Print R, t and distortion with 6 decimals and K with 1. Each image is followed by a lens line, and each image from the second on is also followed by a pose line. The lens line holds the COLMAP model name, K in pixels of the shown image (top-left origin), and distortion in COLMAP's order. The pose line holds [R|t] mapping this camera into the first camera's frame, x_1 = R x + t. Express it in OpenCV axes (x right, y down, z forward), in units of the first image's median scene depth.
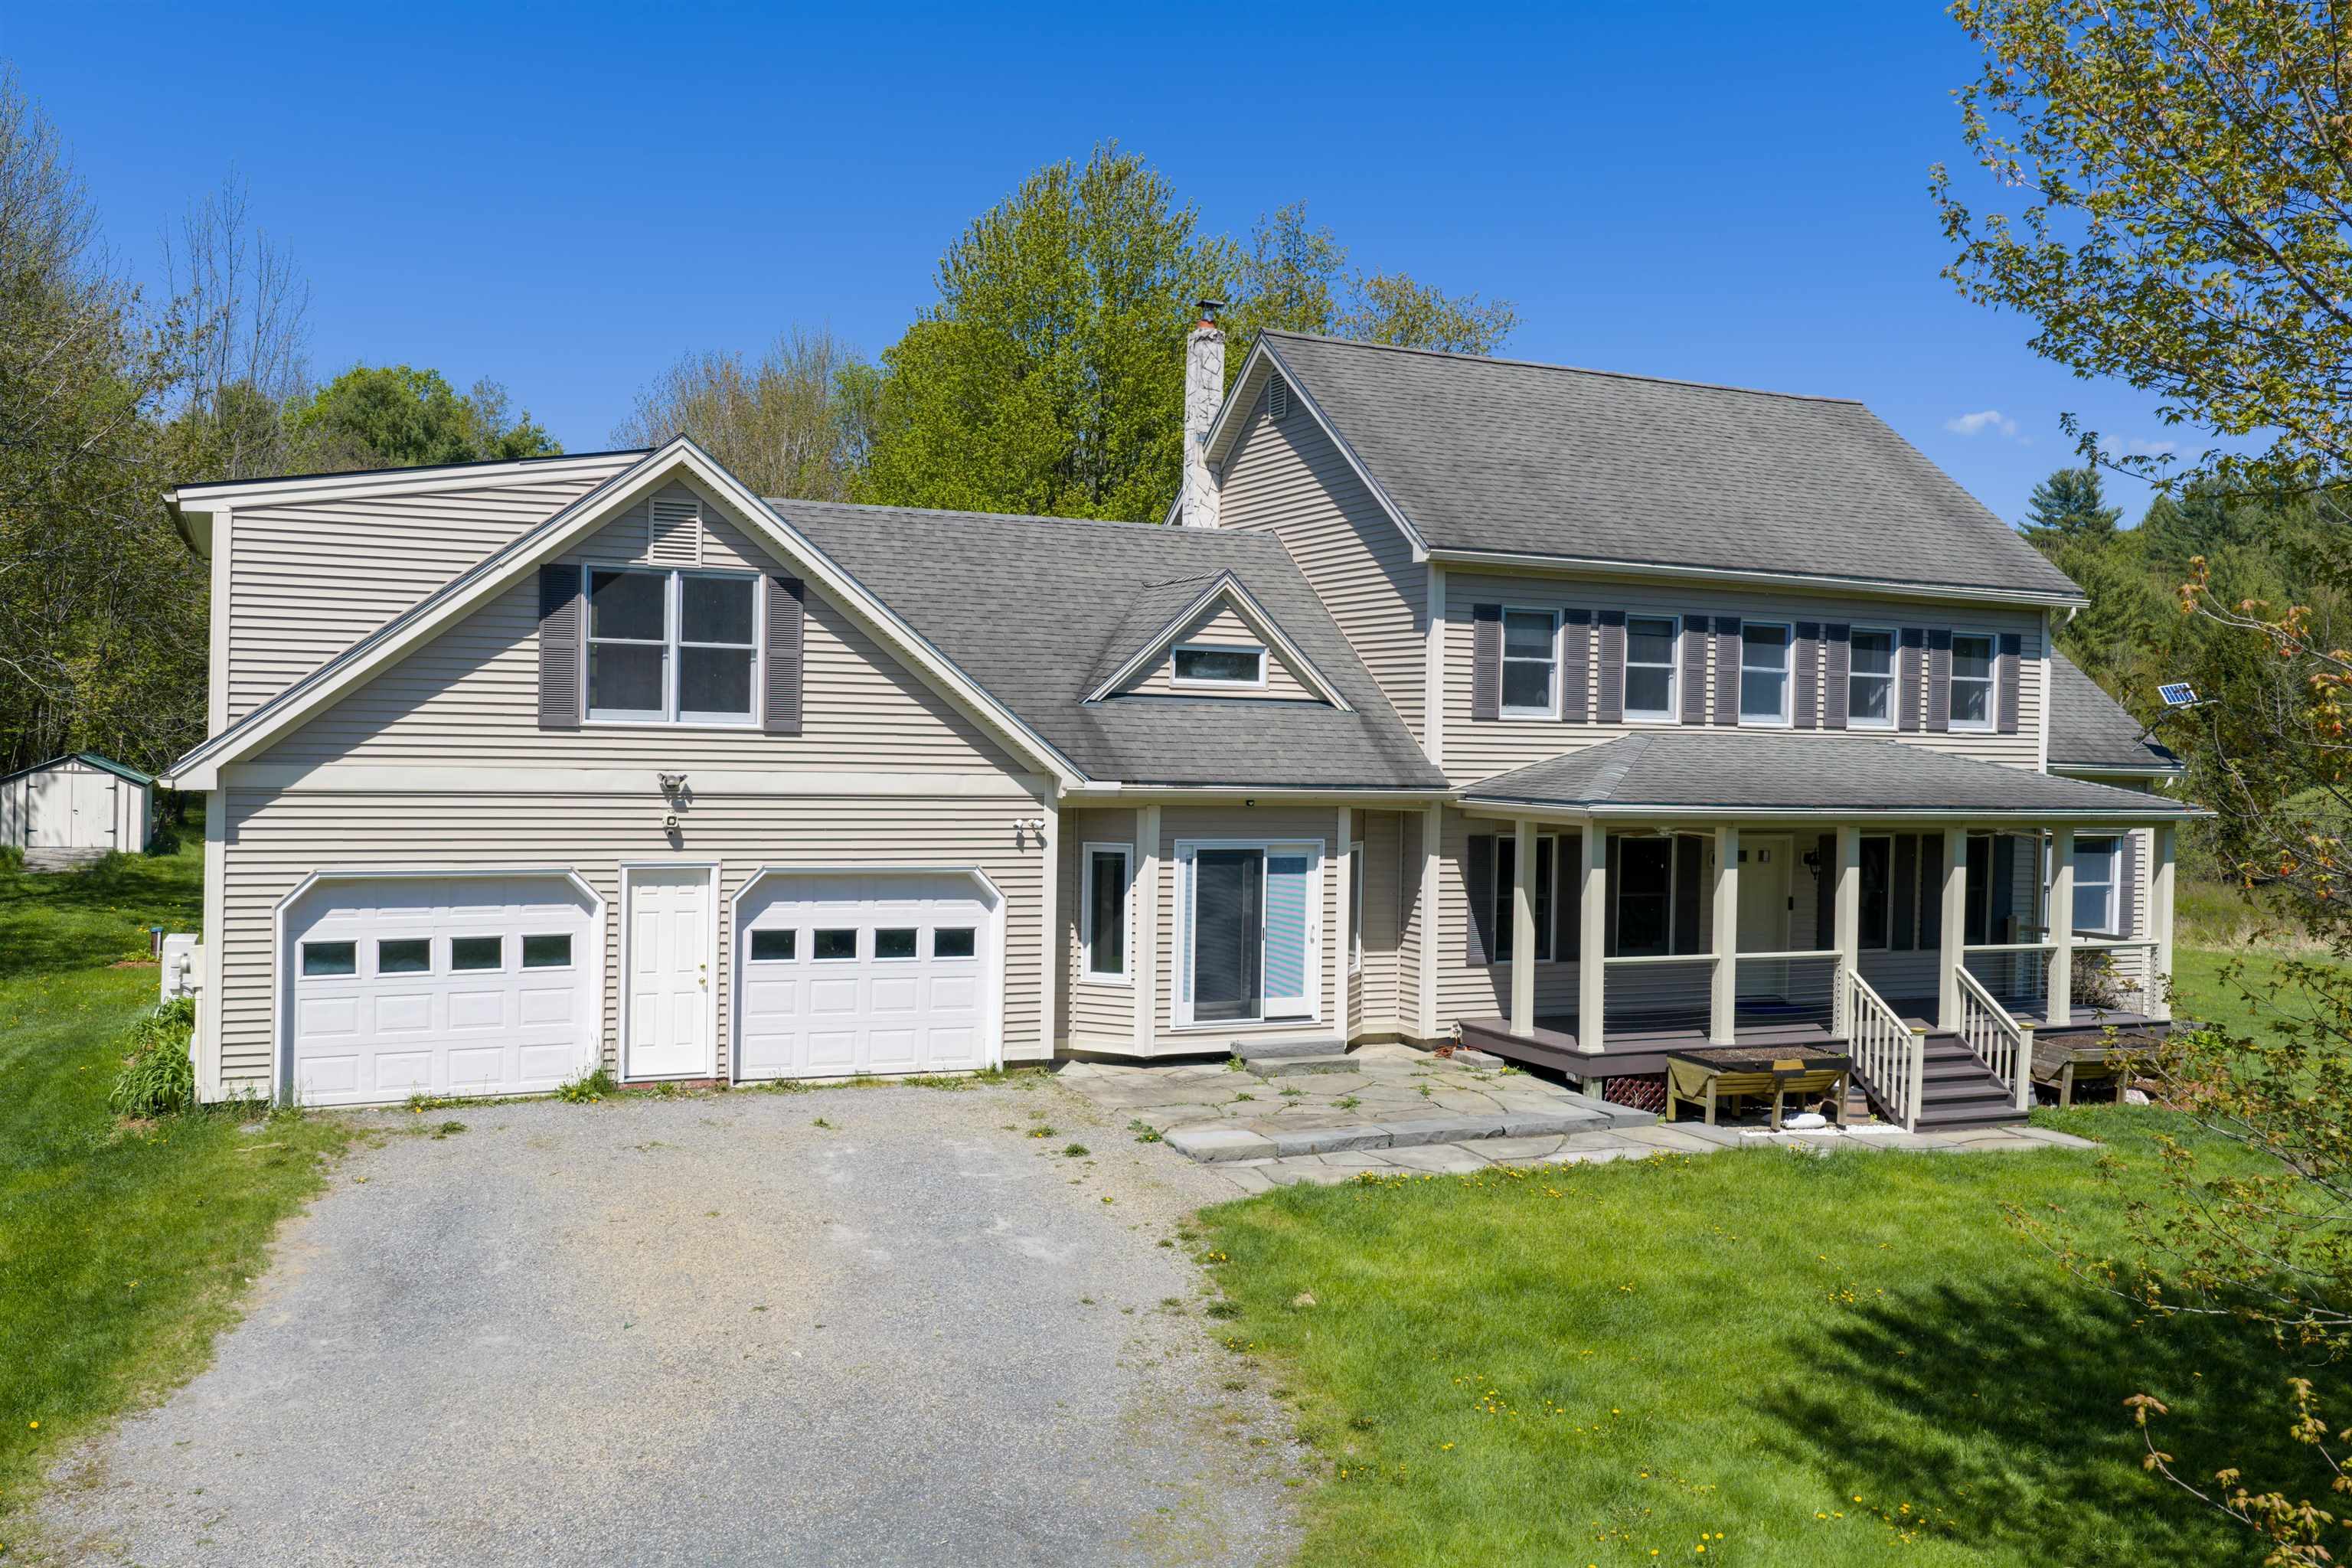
lens RADIAL K [[1963.2, 0, 1176.0], [0, 1963.2, 784.0], [0, 0, 1]] dist [0.011188, -0.011081]
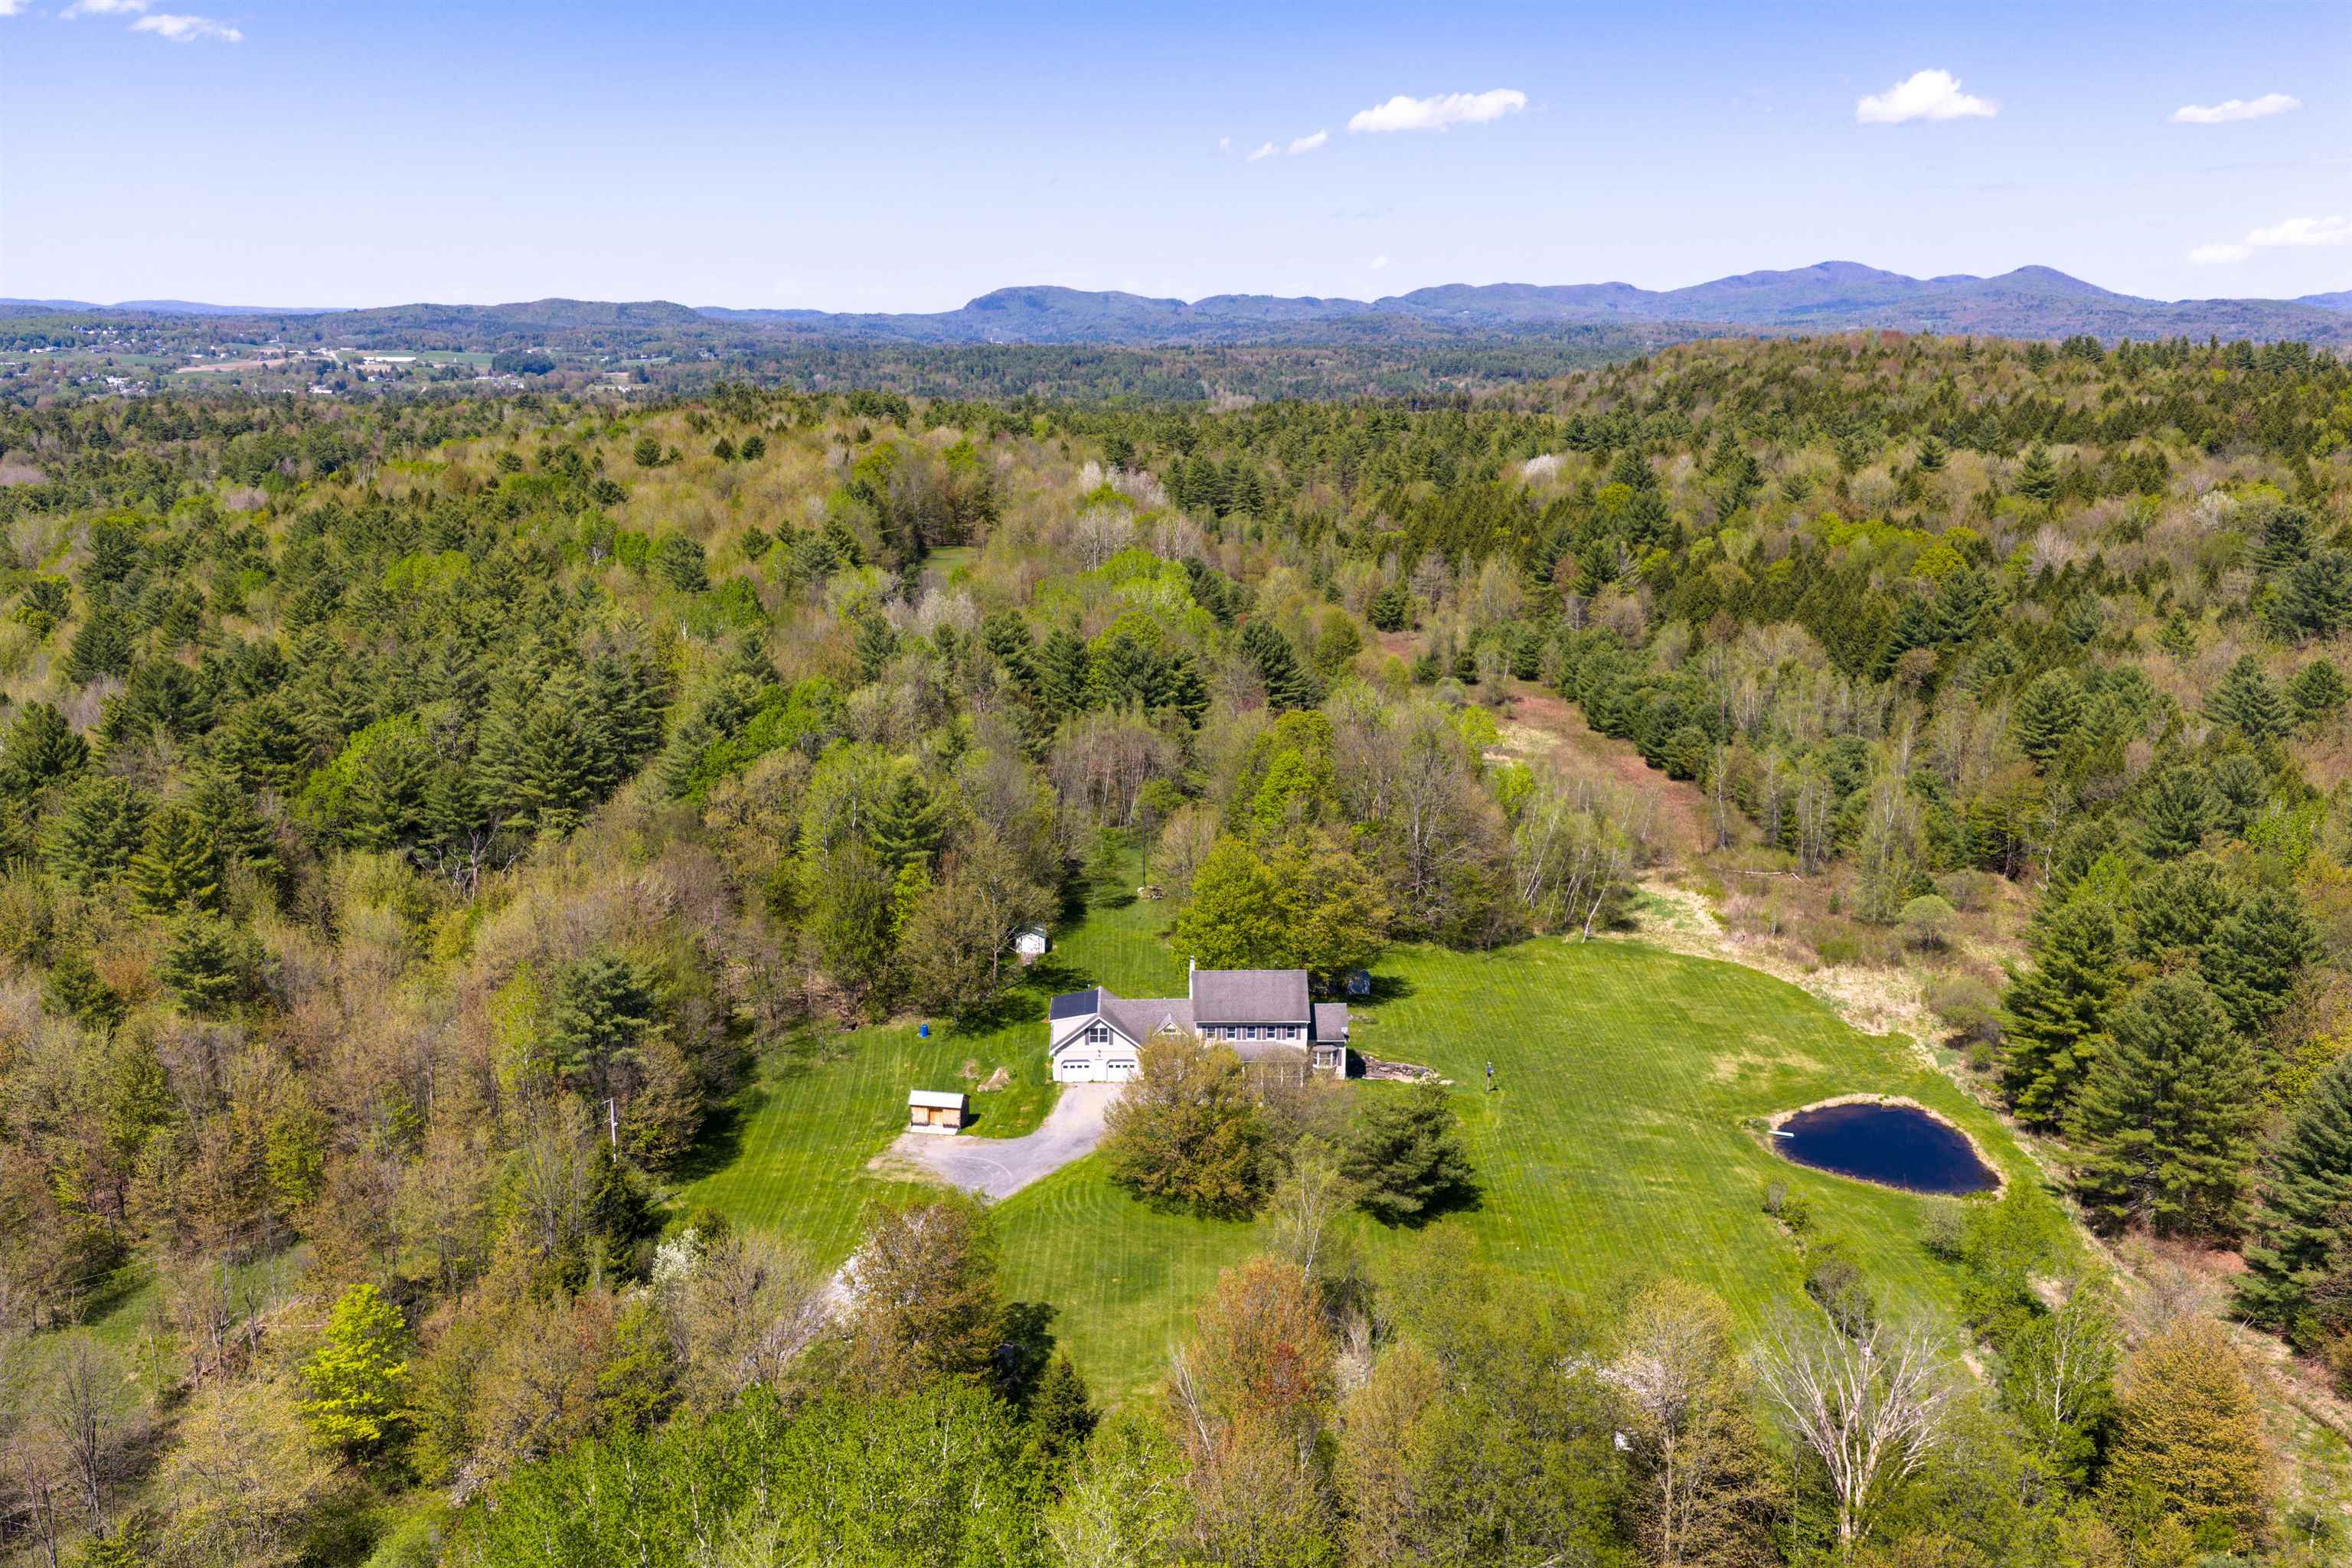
lens RADIAL K [[1963.2, 0, 1176.0], [0, 1963.2, 784.0], [0, 0, 1]] dist [0.011188, -0.011081]
pose [[0.918190, 0.073807, -0.389204, 3.469677], [0.008163, 0.978756, 0.204864, -3.022103], [0.396056, -0.191281, 0.898082, -6.701212]]
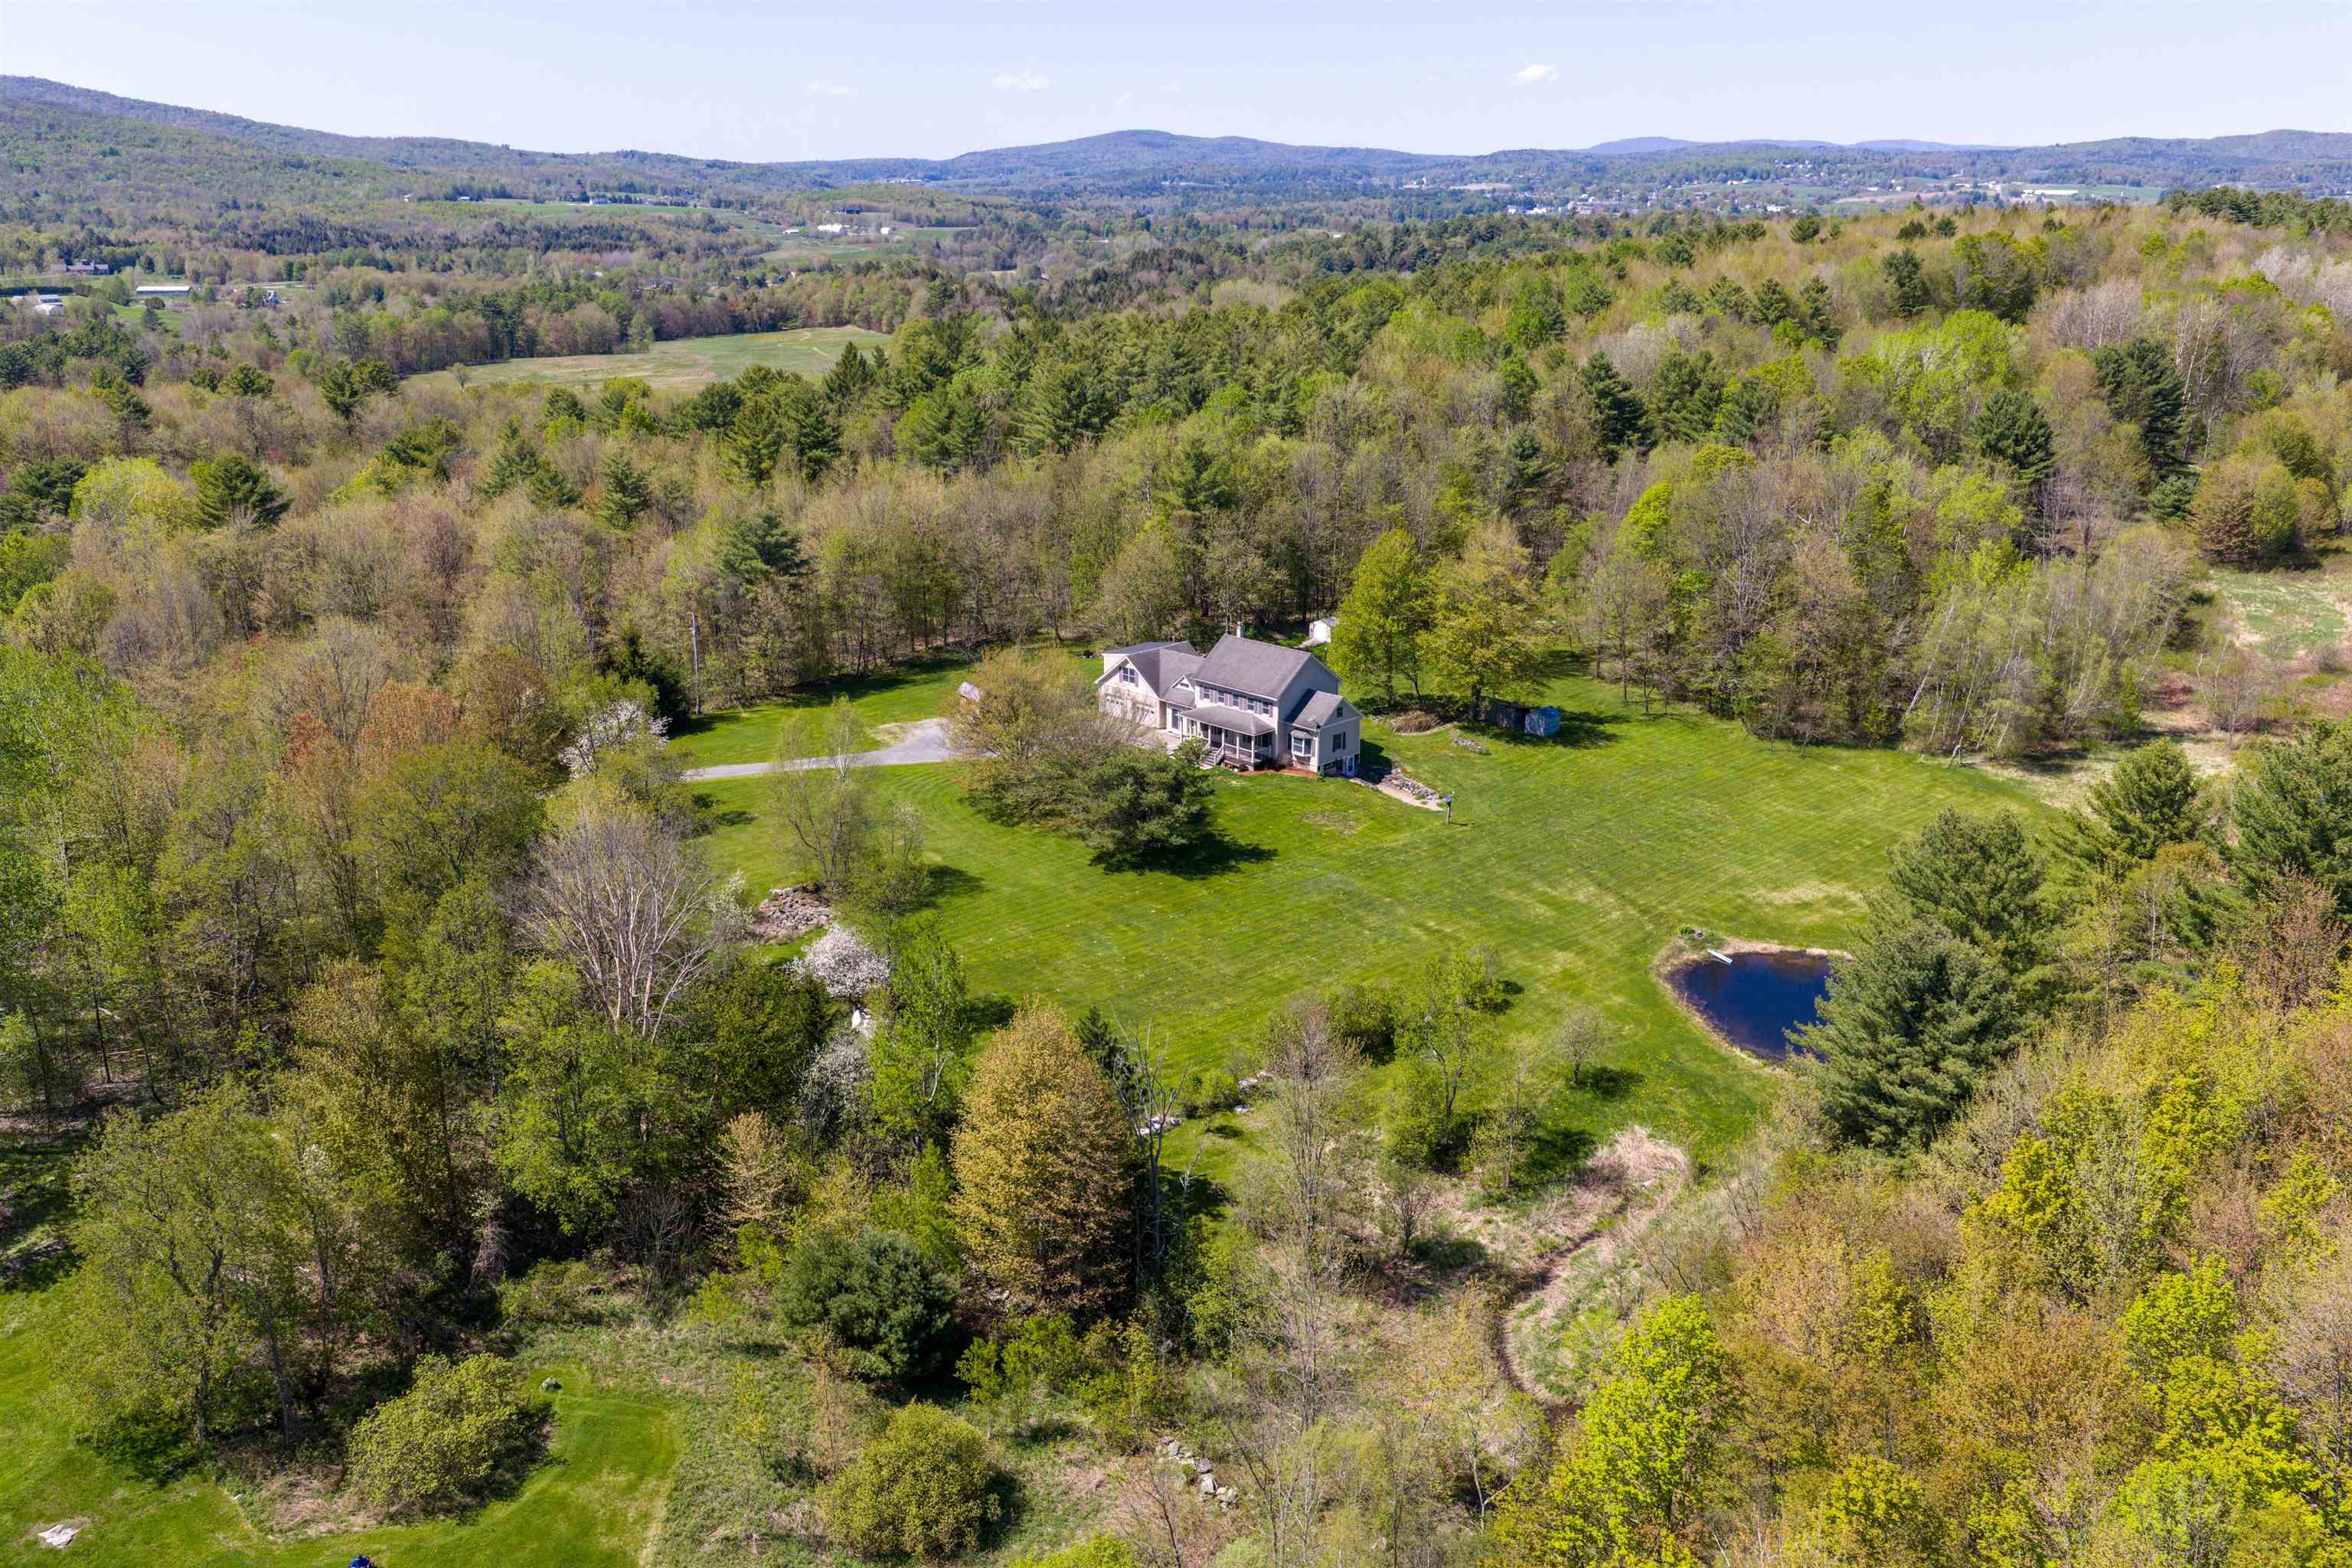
lens RADIAL K [[1963.2, 0, 1176.0], [0, 1963.2, 784.0], [0, 0, 1]] dist [0.011188, -0.011081]
pose [[0.348830, 0.265653, -0.898747, 8.386002], [-0.011732, 0.960147, 0.279248, -2.192389], [0.937113, -0.086866, 0.338045, -2.027331]]
